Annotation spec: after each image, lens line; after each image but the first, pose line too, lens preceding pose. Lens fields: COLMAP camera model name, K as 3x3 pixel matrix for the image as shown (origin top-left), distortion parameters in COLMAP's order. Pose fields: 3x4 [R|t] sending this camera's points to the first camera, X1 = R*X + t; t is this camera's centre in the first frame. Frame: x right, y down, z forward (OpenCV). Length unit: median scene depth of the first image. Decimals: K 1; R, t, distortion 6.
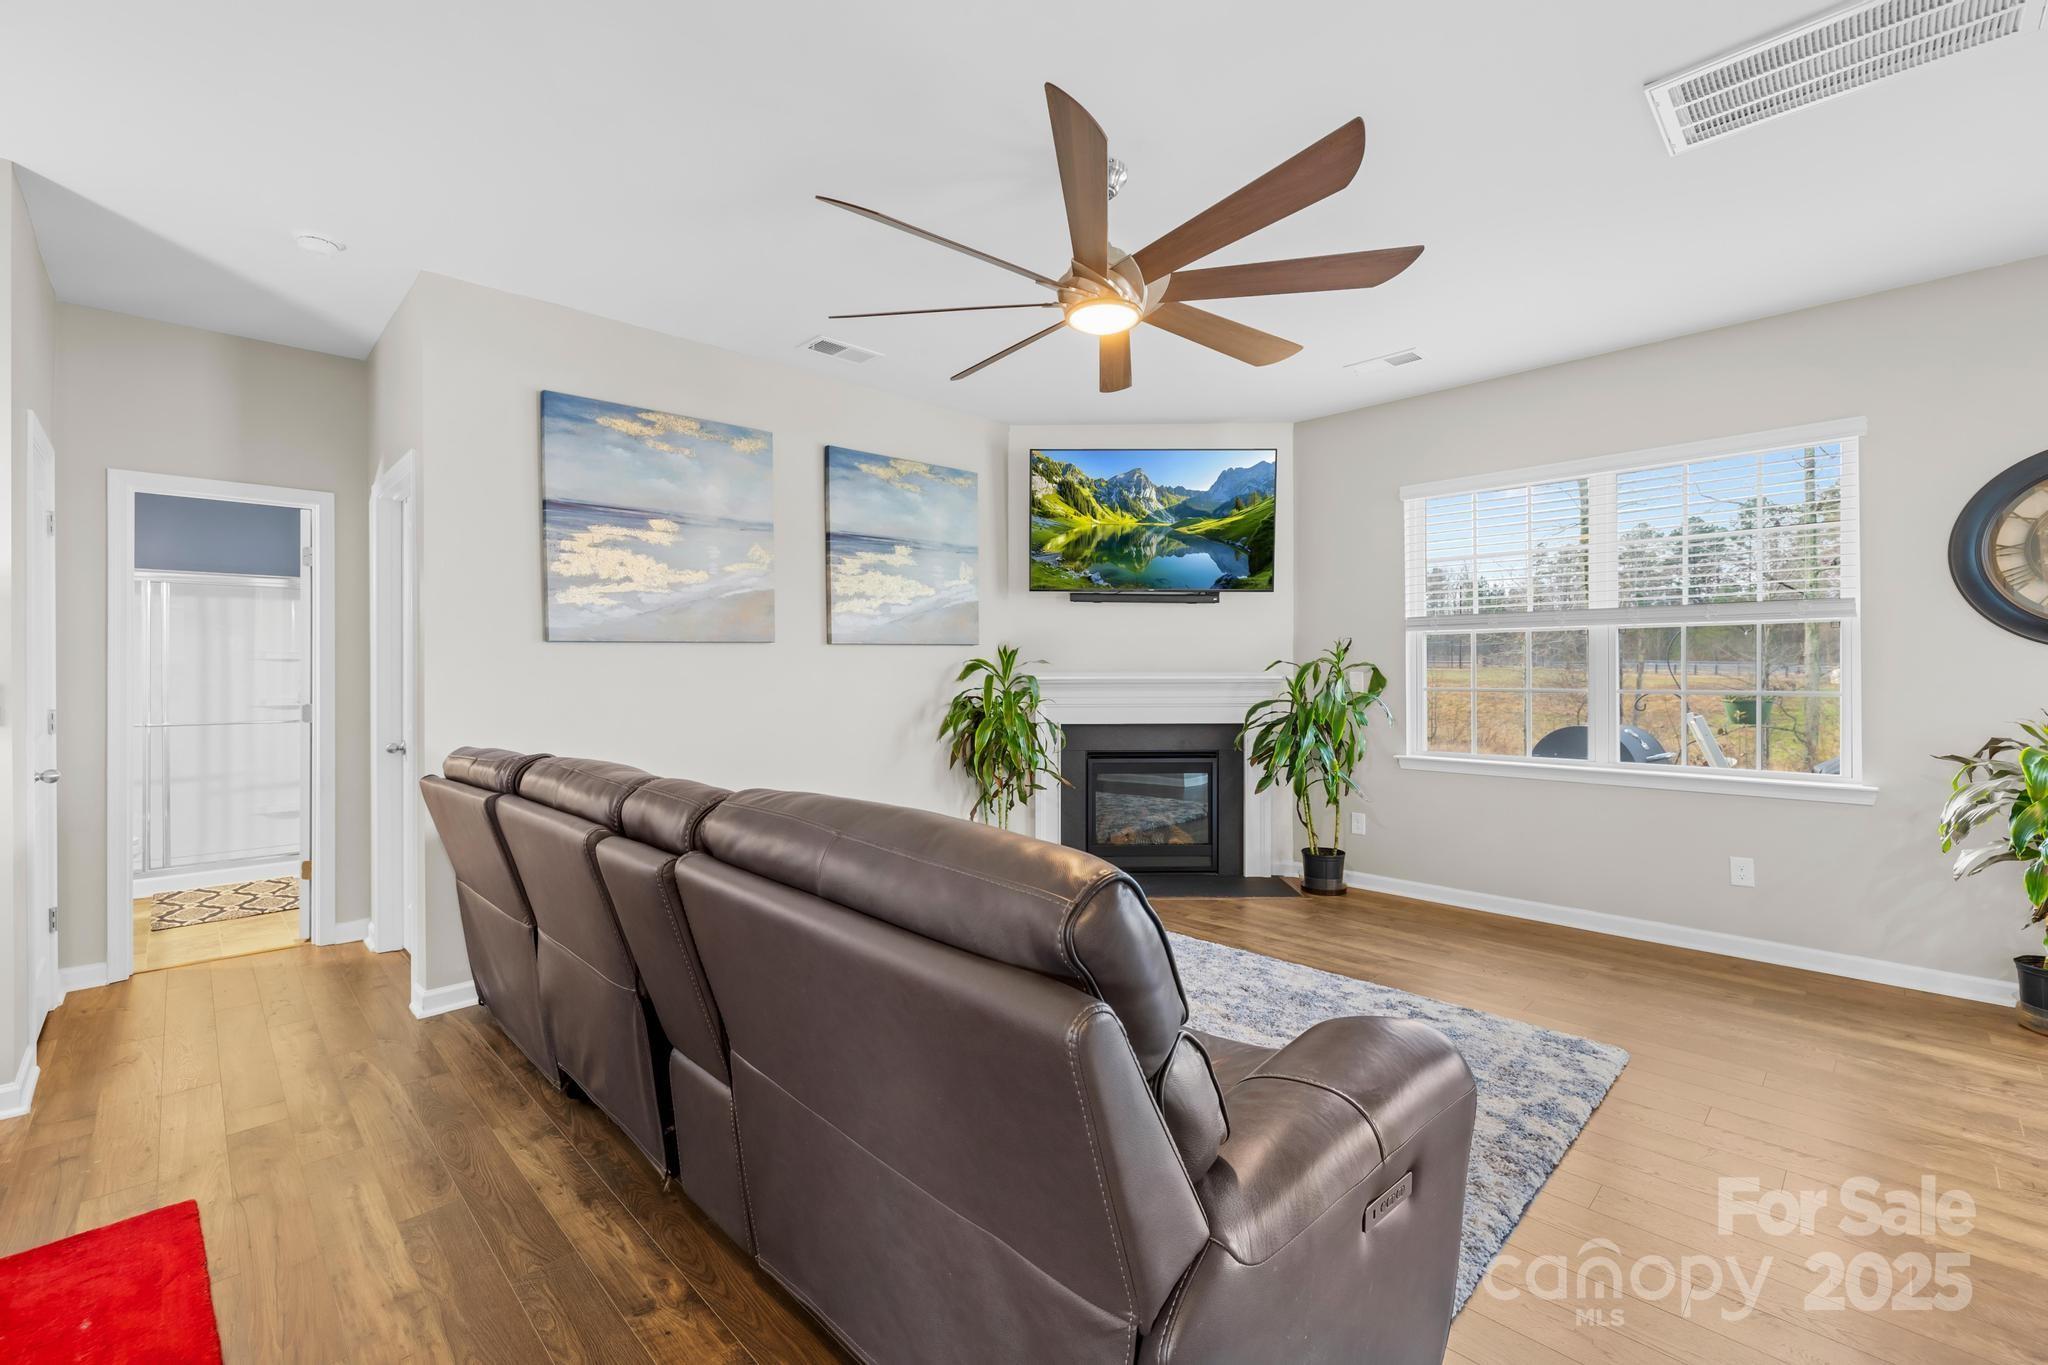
lens RADIAL K [[859.6, 0, 1009.7], [0, 859.6, 666.2], [0, 0, 1]] dist [-0.002327, 0.000151]
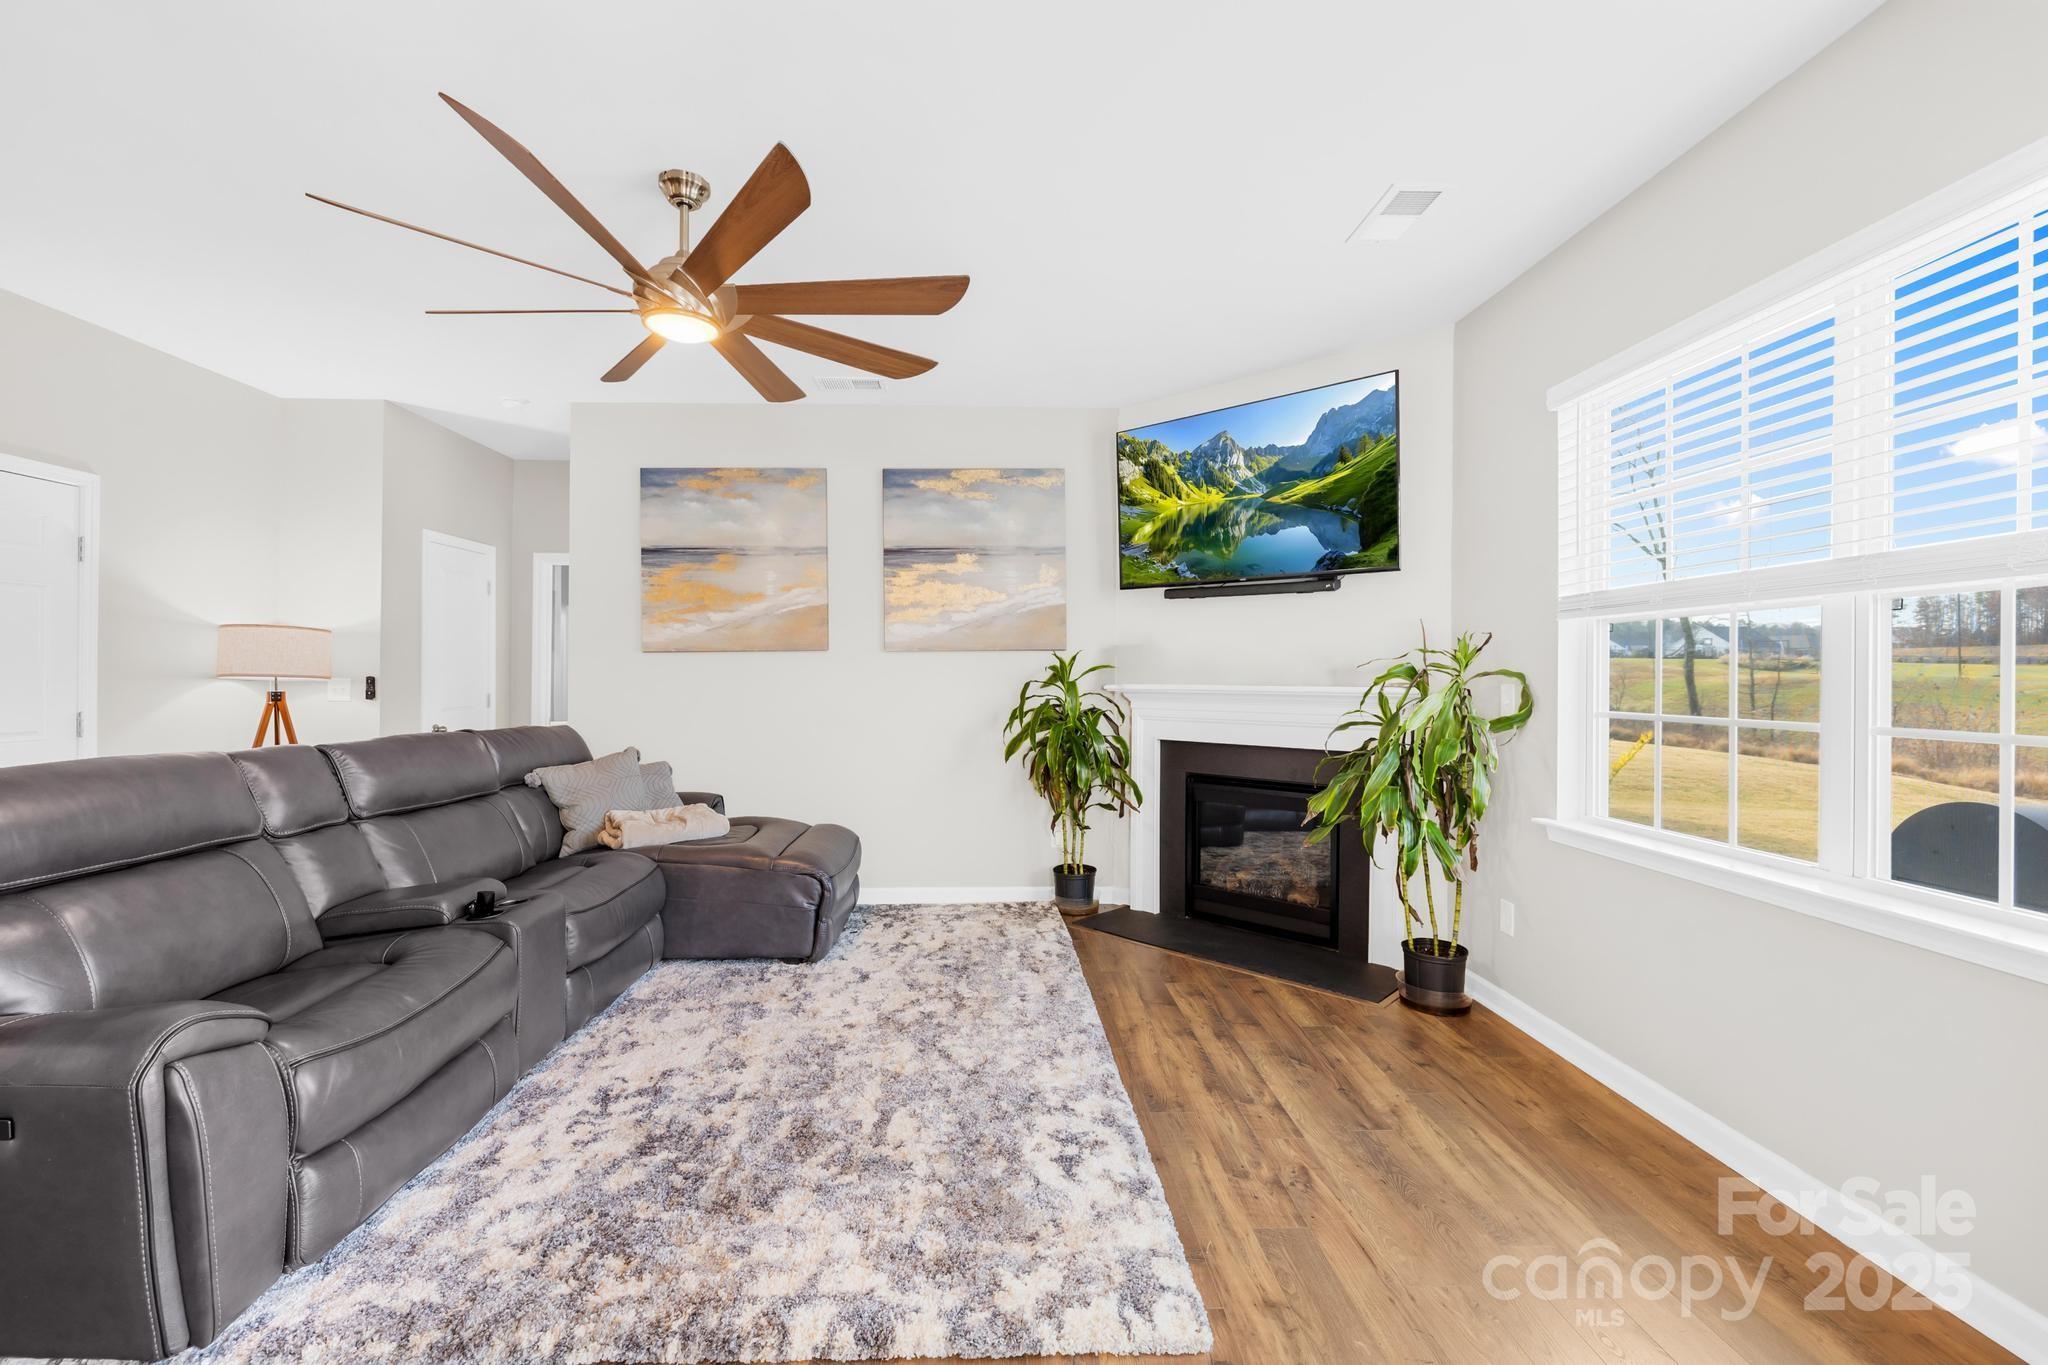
lens RADIAL K [[859.6, 0, 1014.4], [0, 859.6, 669.9], [0, 0, 1]] dist [-0.002327, 0.000151]
pose [[0.742191, 0.001961, -0.670186, 0.551562], [-0.005035, 0.999984, -0.002650, -0.000312], [0.670170, 0.005341, 0.742189, 0.262463]]
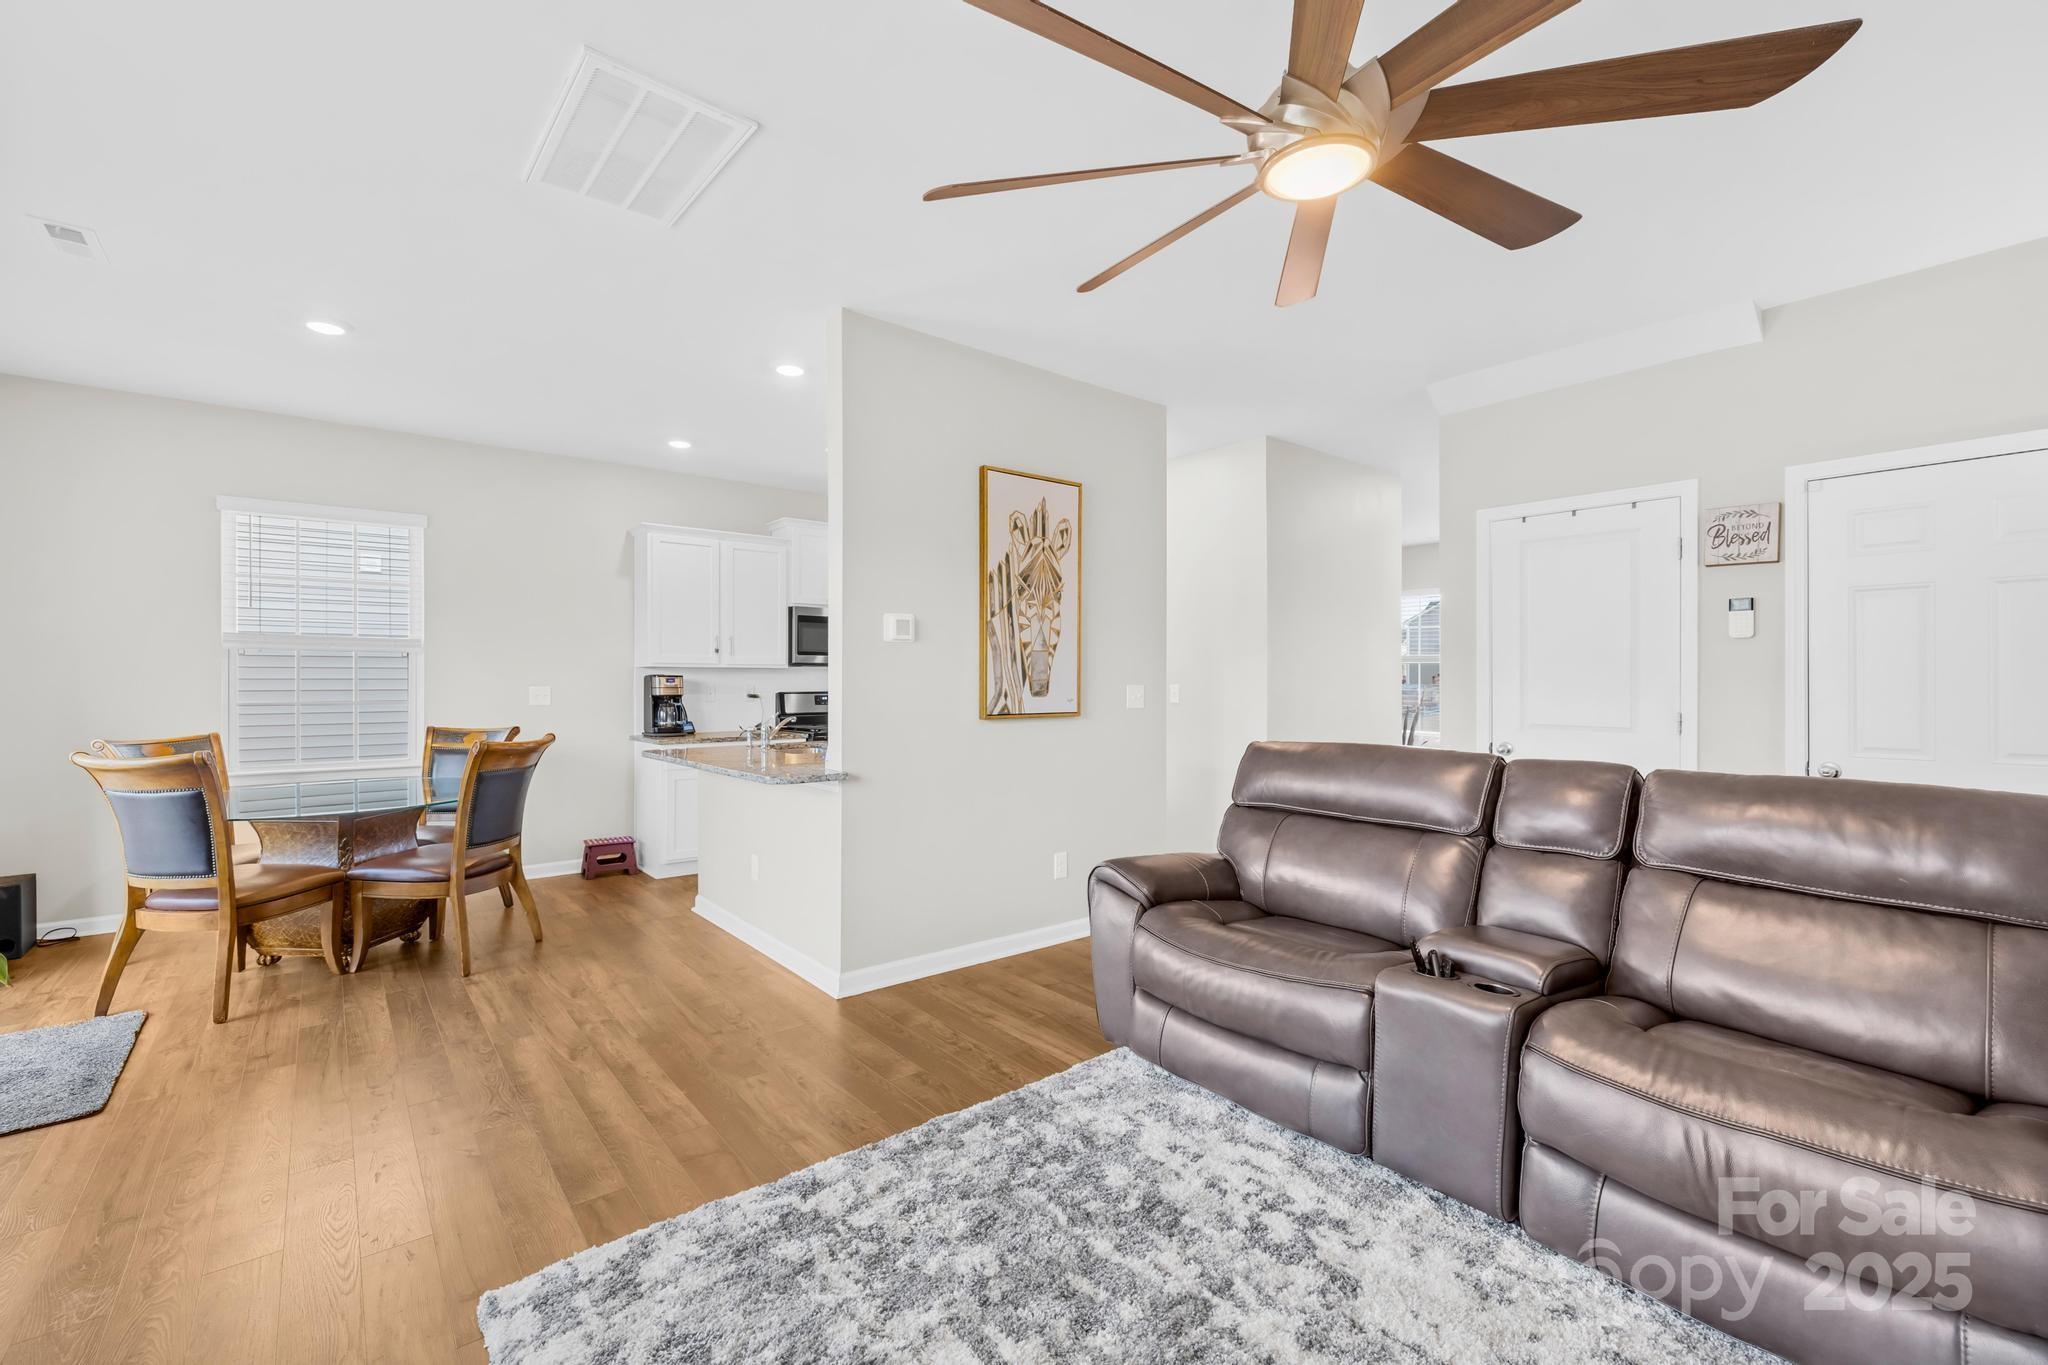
lens RADIAL K [[859.6, 0, 1012.2], [0, 859.6, 683.4], [0, 0, 1]] dist [-0.002327, 0.000151]
pose [[-0.995590, 0.005603, 0.093647, 0.148959], [0.005243, 0.999978, -0.004091, 0.001922], [-0.093667, -0.003582, -0.995597, 0.870735]]
